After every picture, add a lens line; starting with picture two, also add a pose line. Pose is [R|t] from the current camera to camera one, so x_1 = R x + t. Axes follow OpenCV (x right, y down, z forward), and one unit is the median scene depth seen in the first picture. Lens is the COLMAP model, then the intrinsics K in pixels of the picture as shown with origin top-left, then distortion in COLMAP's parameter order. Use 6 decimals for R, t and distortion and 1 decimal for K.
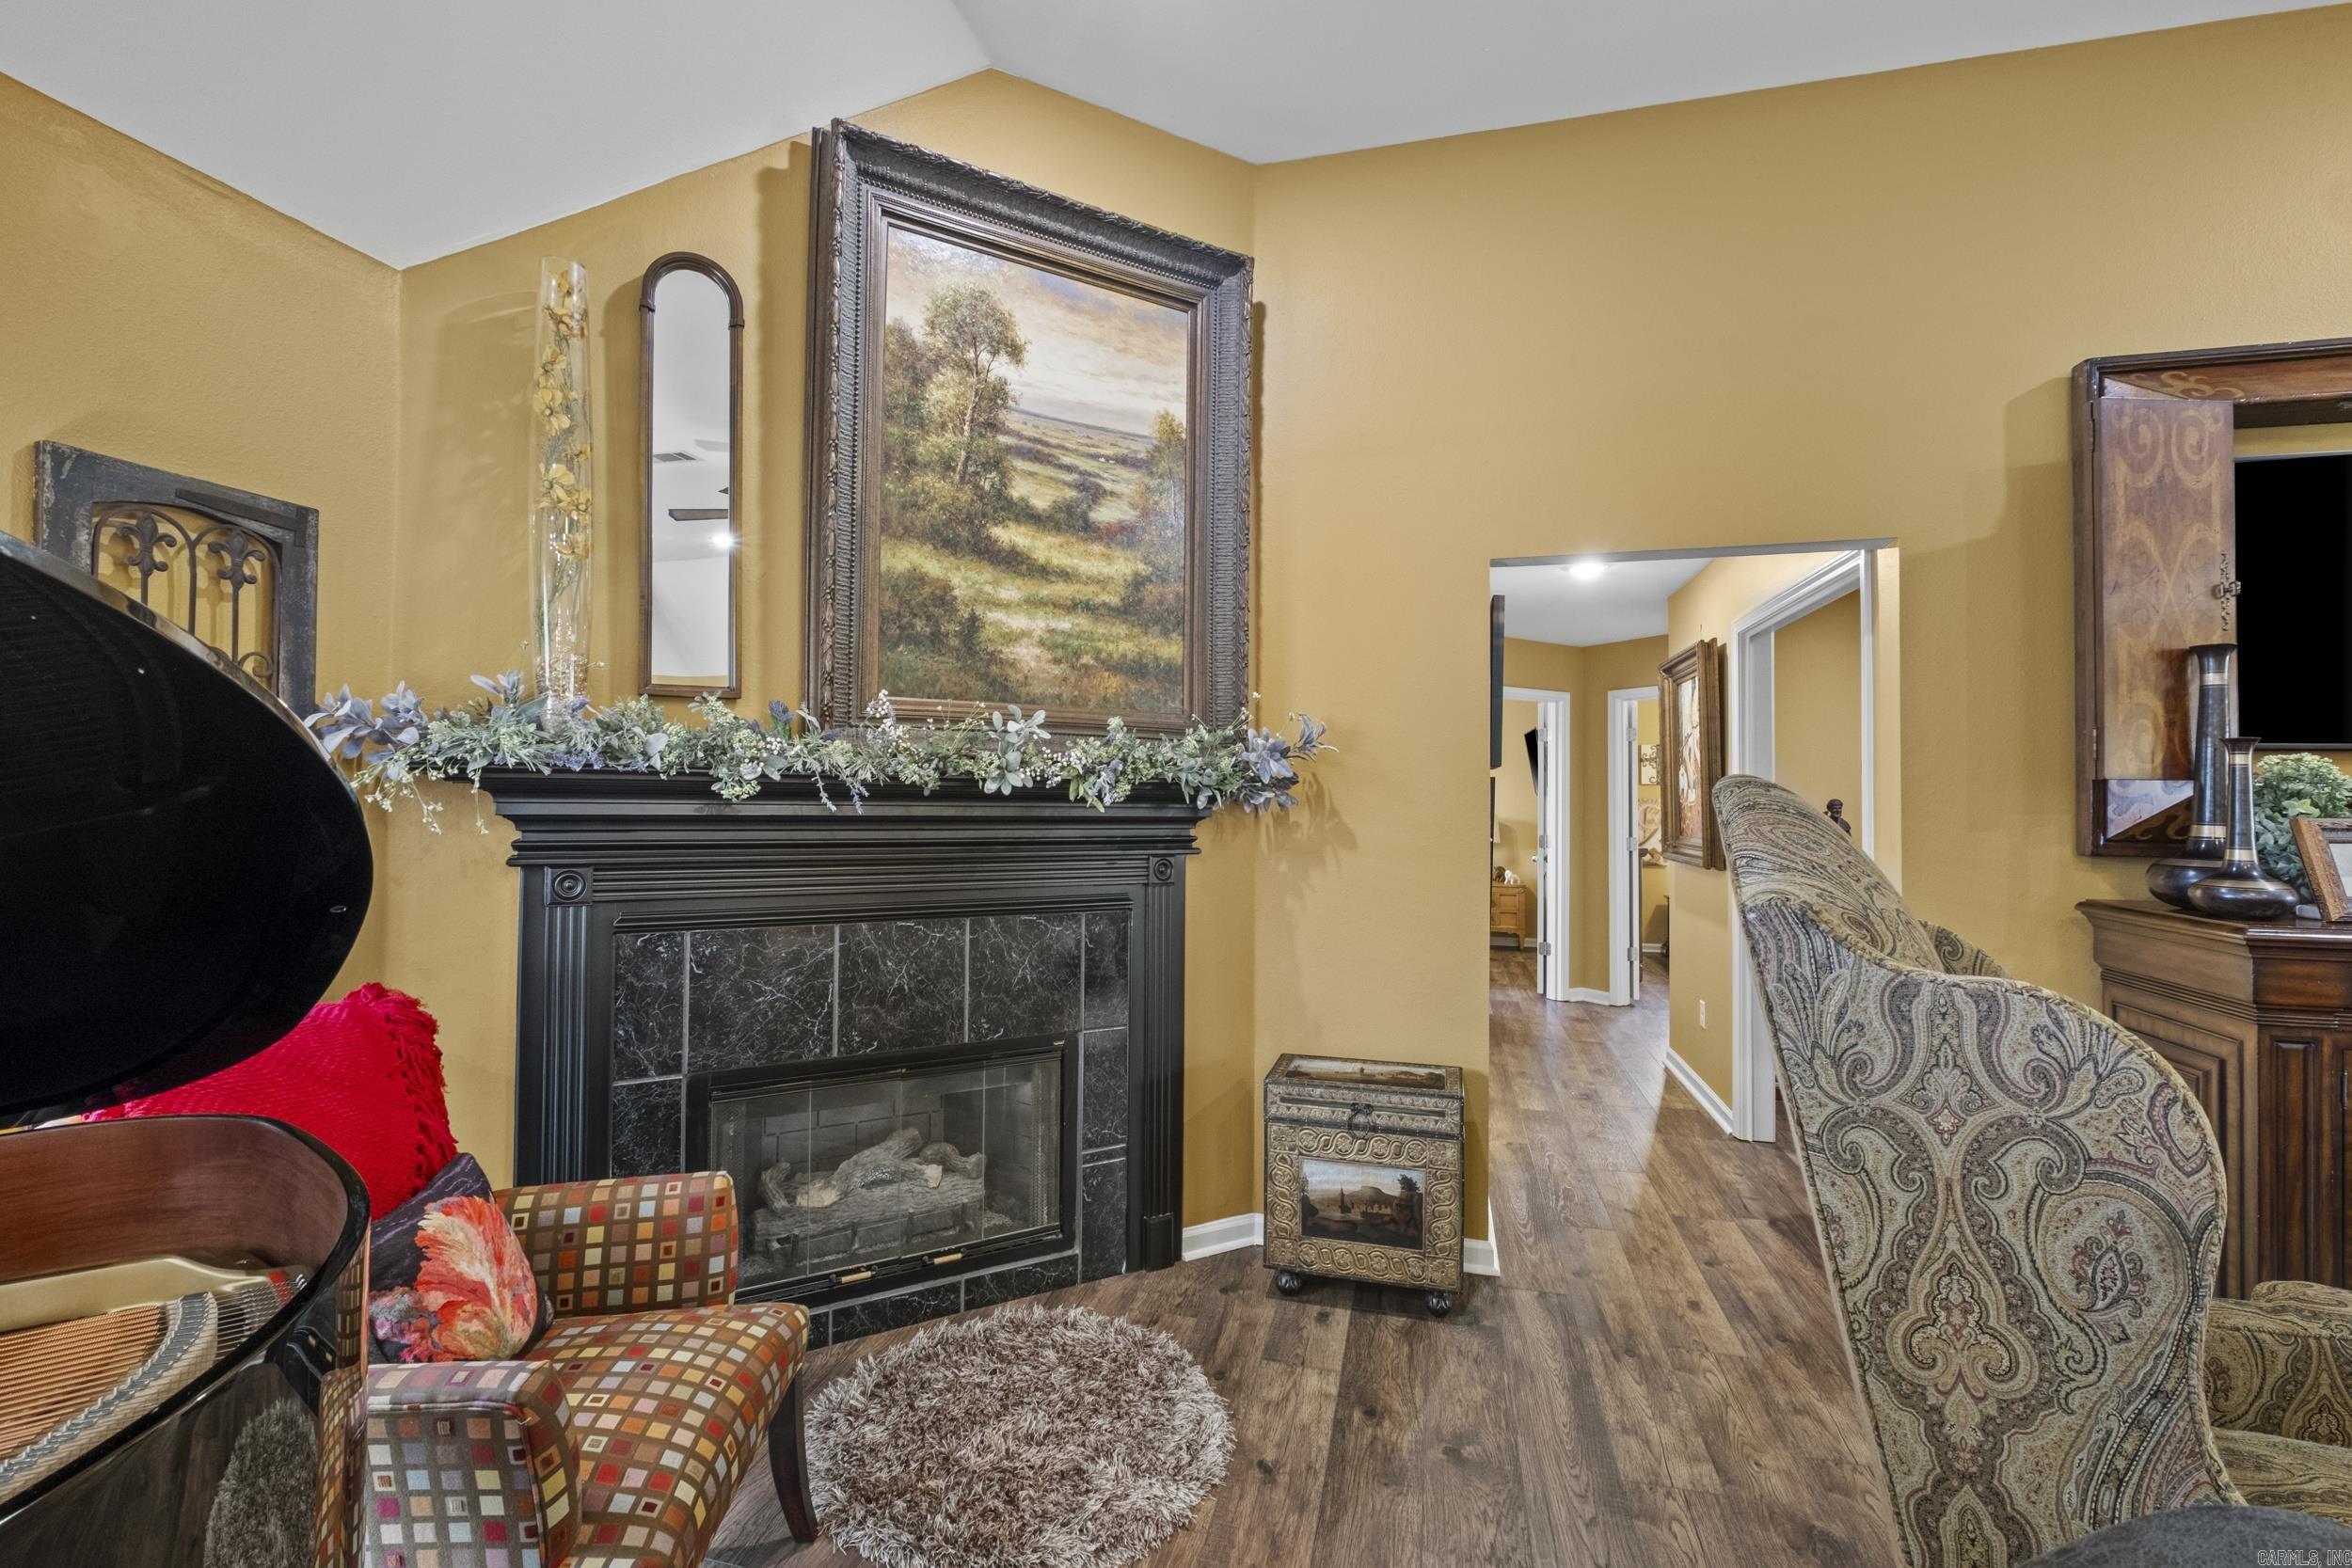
lens RADIAL K [[1018.6, 0, 1159.2], [0, 1018.6, 777.8], [0, 0, 1]] dist [-0.004721, 0.000111]
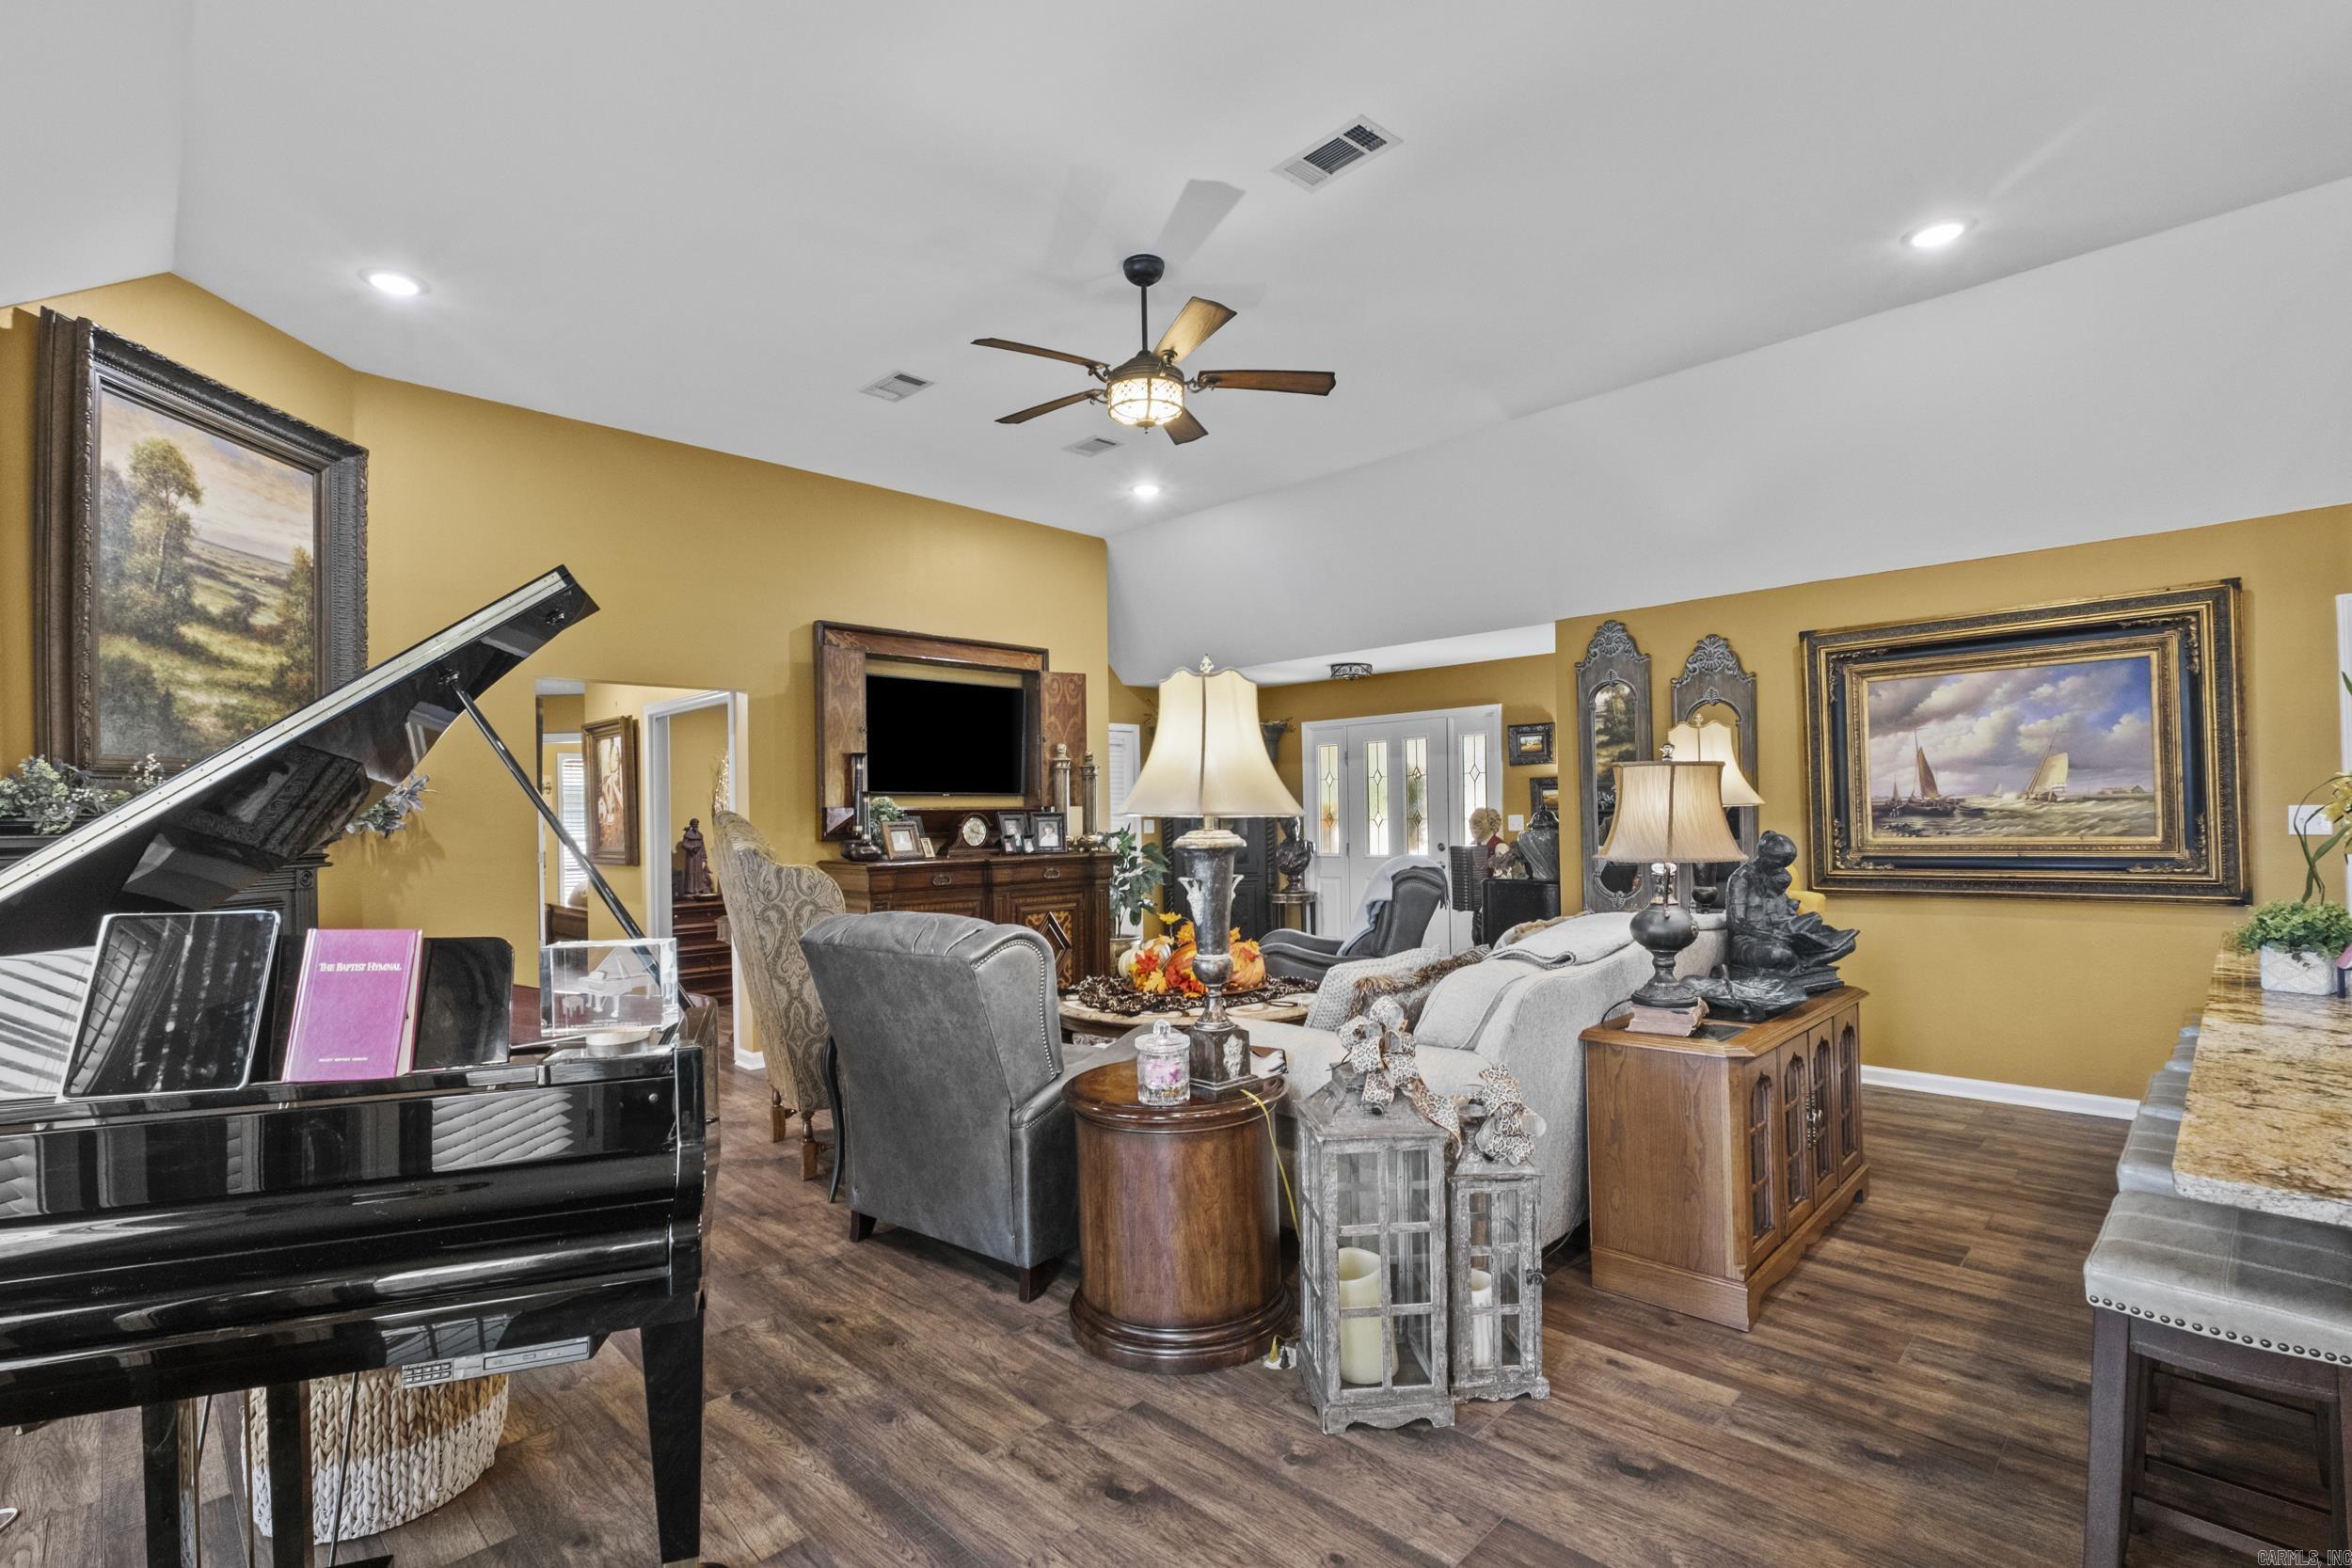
lens RADIAL K [[1070.9, 0, 1150.7], [0, 1070.9, 811.6], [0, 0, 1]] dist [-0.008833, -0.001573]
pose [[0.507827, -0.014302, 0.861340, -0.735314], [0.004371, 0.999892, 0.014026, -0.018914], [-0.861448, -0.003358, 0.507835, -0.812959]]
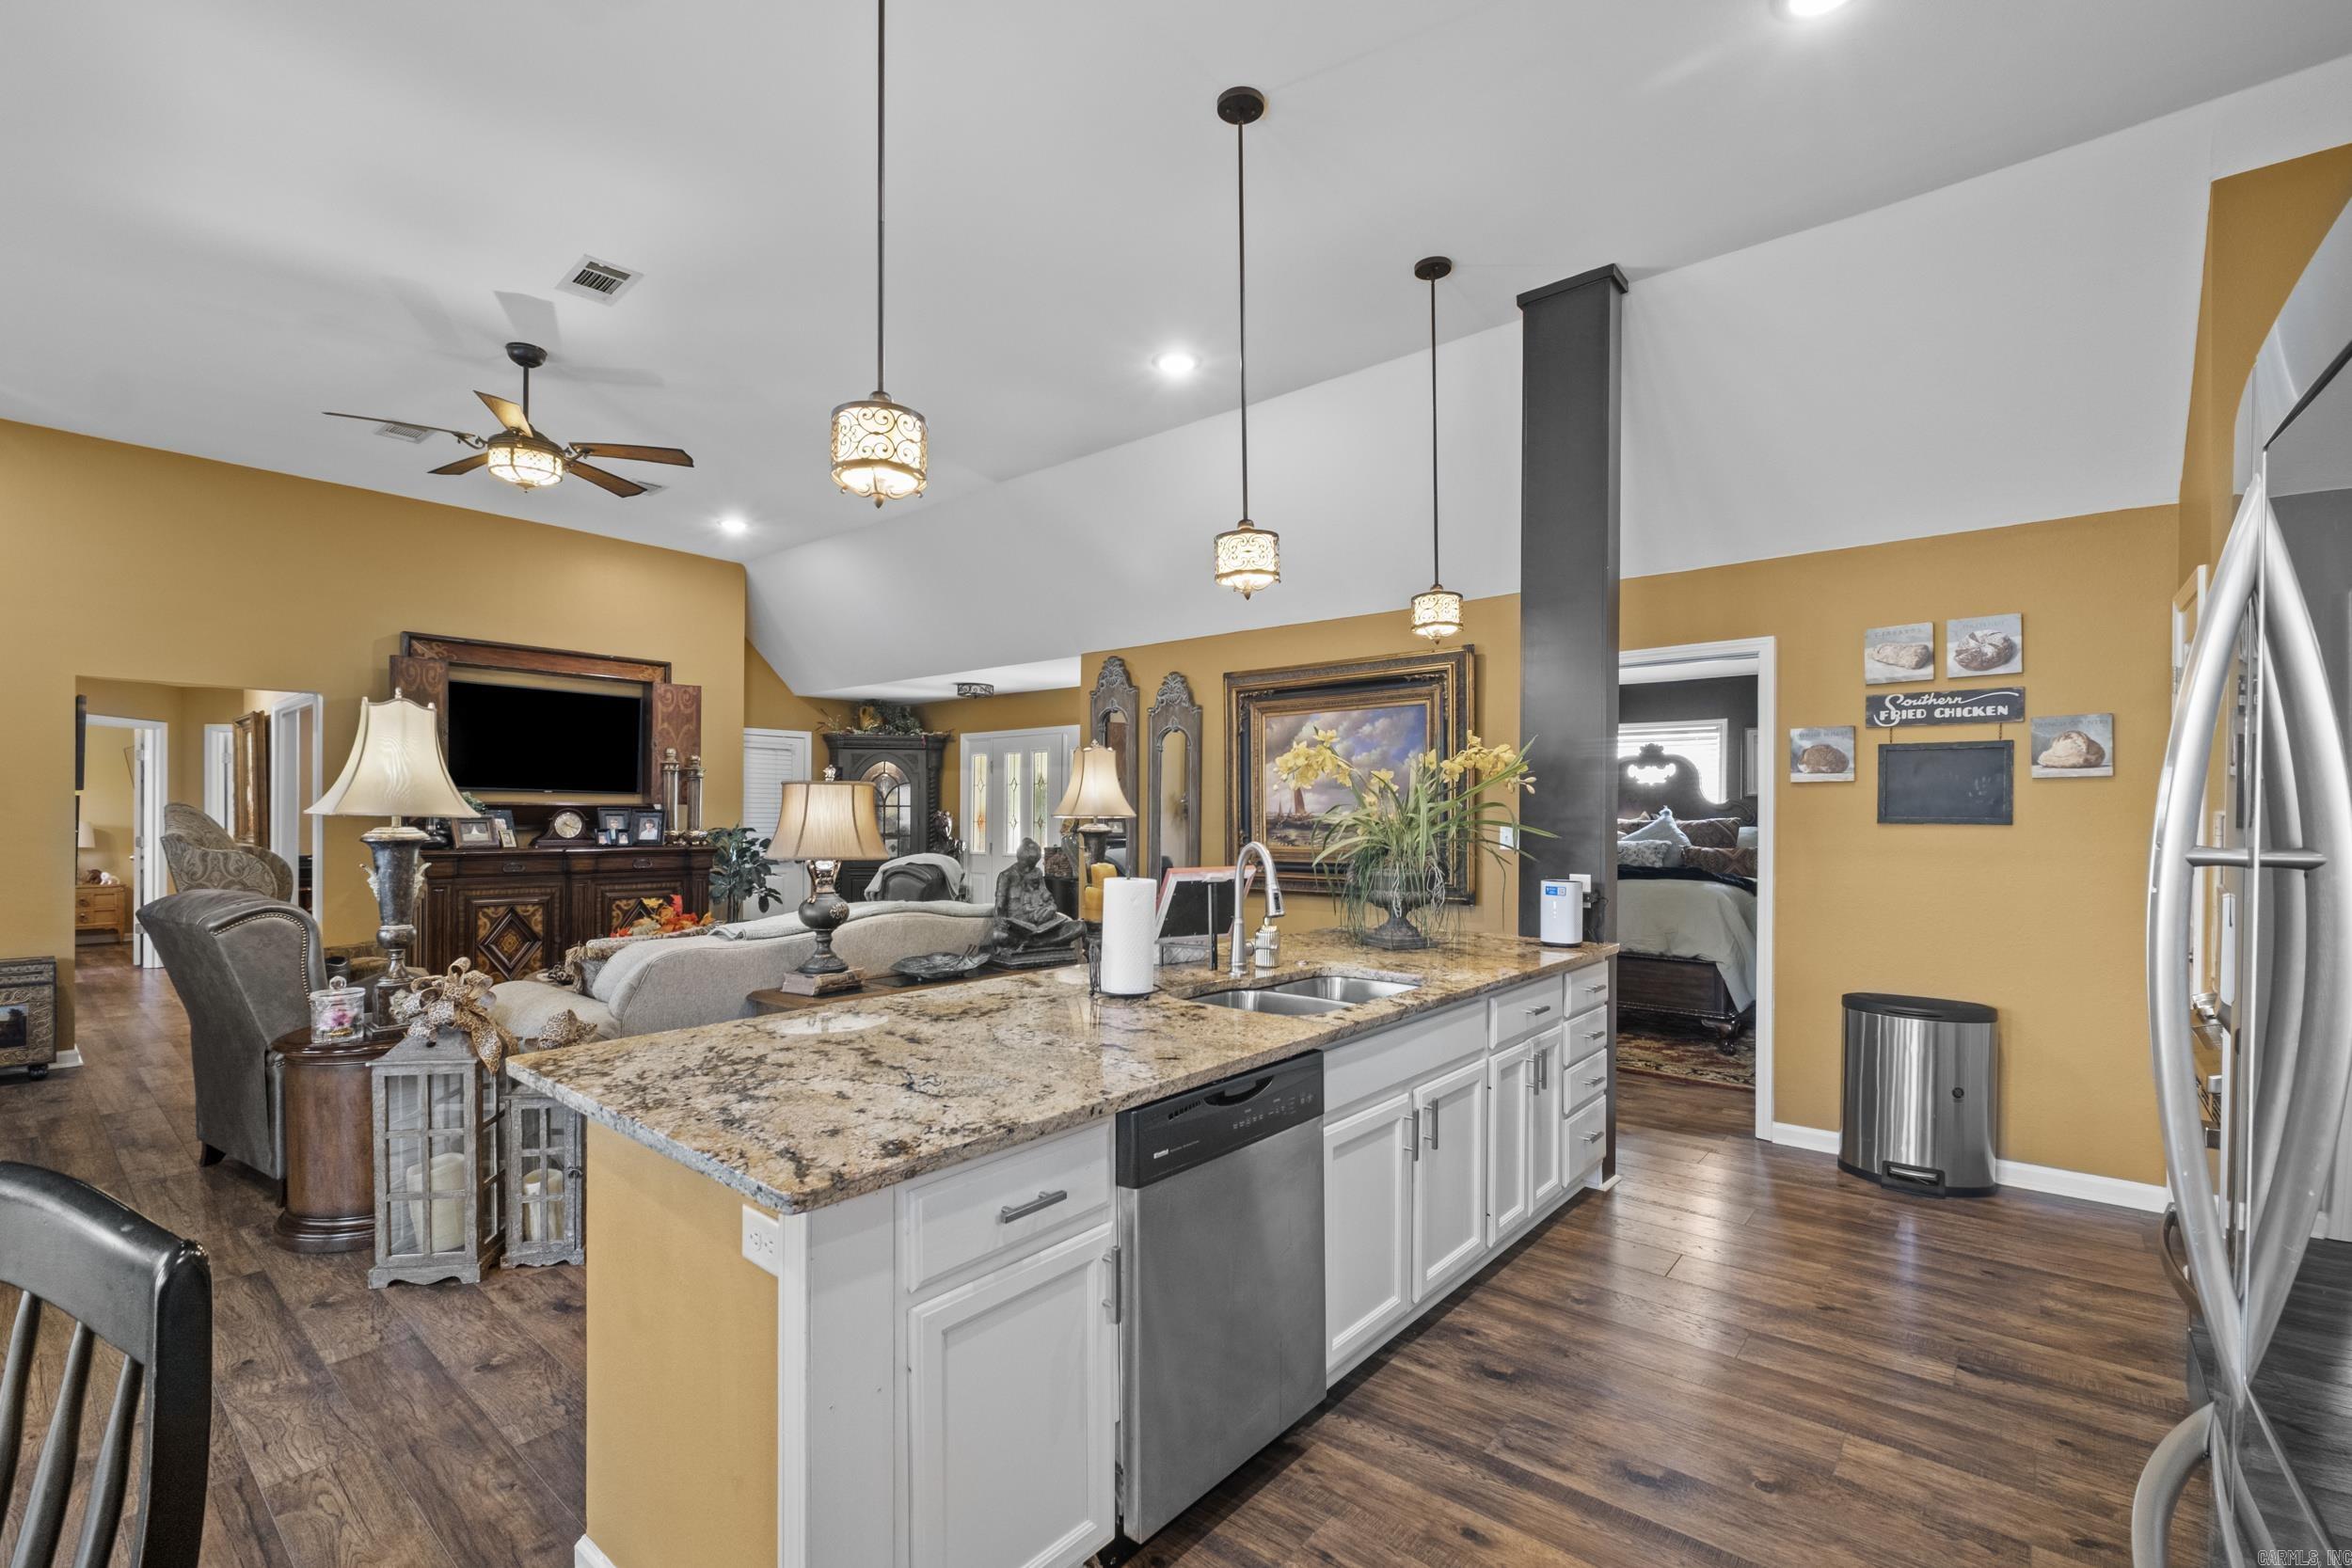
lens RADIAL K [[1018.6, 0, 1159.4], [0, 1018.6, 822.9], [0, 0, 1]] dist [-0.004721, 0.000111]
pose [[0.430038, -0.014527, 0.902694, -0.531405], [-0.019163, 0.999498, 0.025214, -0.040657], [-0.902608, -0.028141, 0.429544, -1.706582]]
